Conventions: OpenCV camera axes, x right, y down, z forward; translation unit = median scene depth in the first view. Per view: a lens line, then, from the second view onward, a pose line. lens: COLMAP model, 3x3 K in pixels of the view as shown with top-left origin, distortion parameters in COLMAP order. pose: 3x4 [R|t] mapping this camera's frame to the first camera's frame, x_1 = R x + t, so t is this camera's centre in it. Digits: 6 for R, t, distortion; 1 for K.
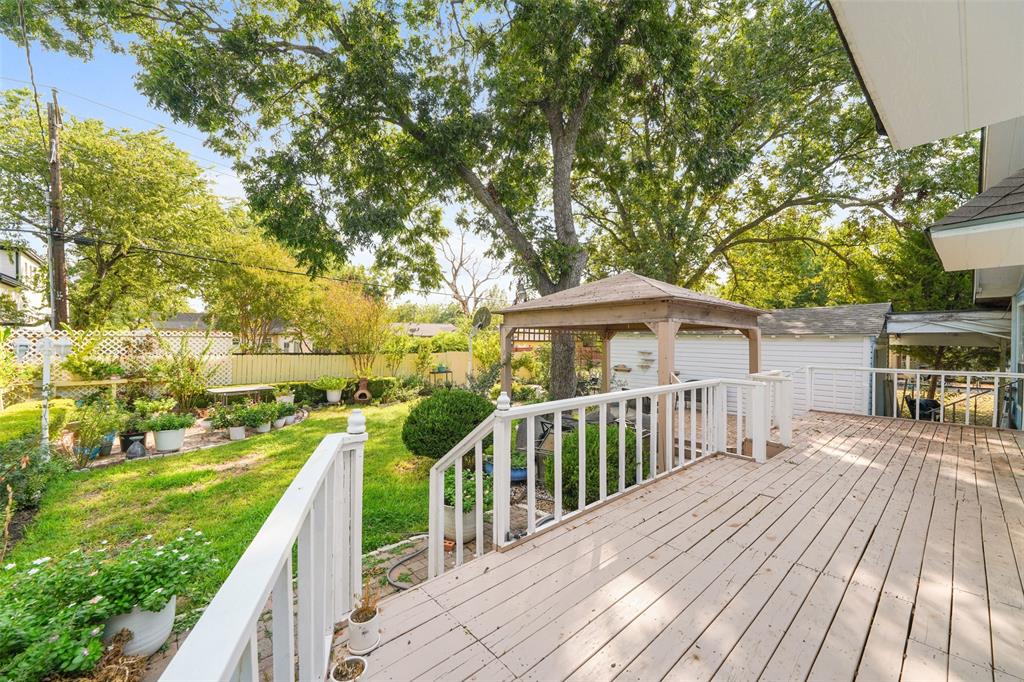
lens RADIAL K [[405.1, 0, 510.8], [0, 405.1, 340.9], [0, 0, 1]] dist [0.013377, 0.000167]
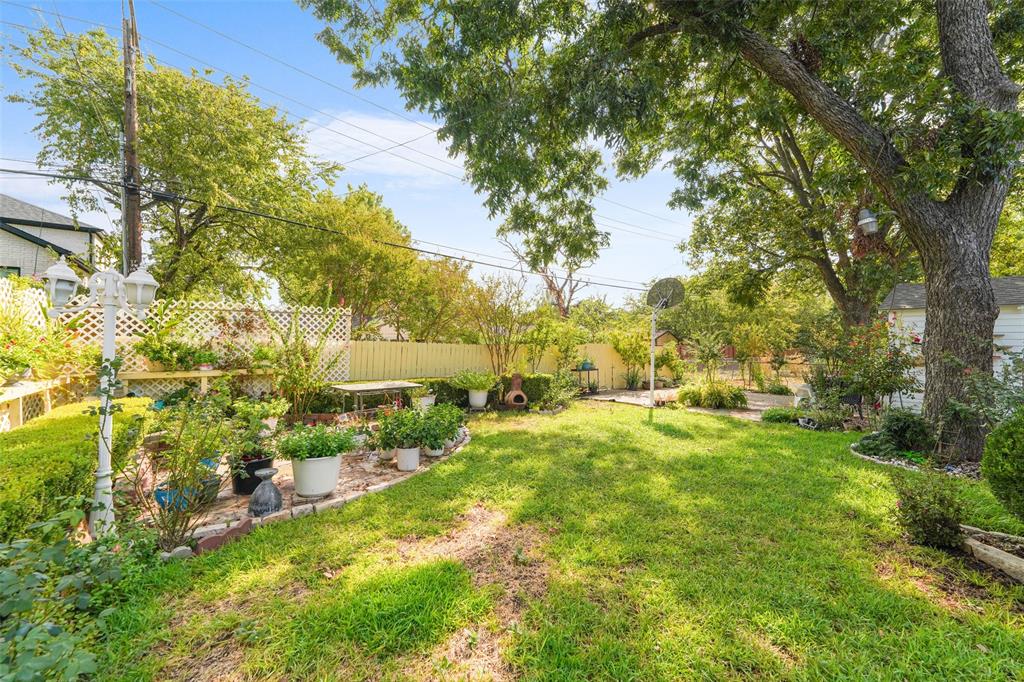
lens RADIAL K [[405.1, 0, 513.5], [0, 405.1, 340.9], [0, 0, 1]] dist [0.013377, 0.000167]
pose [[0.996560, -0.001982, -0.082853, -0.383794], [0.000787, 0.999895, -0.014450, 0.053216], [0.082873, 0.014335, 0.996457, 0.350052]]
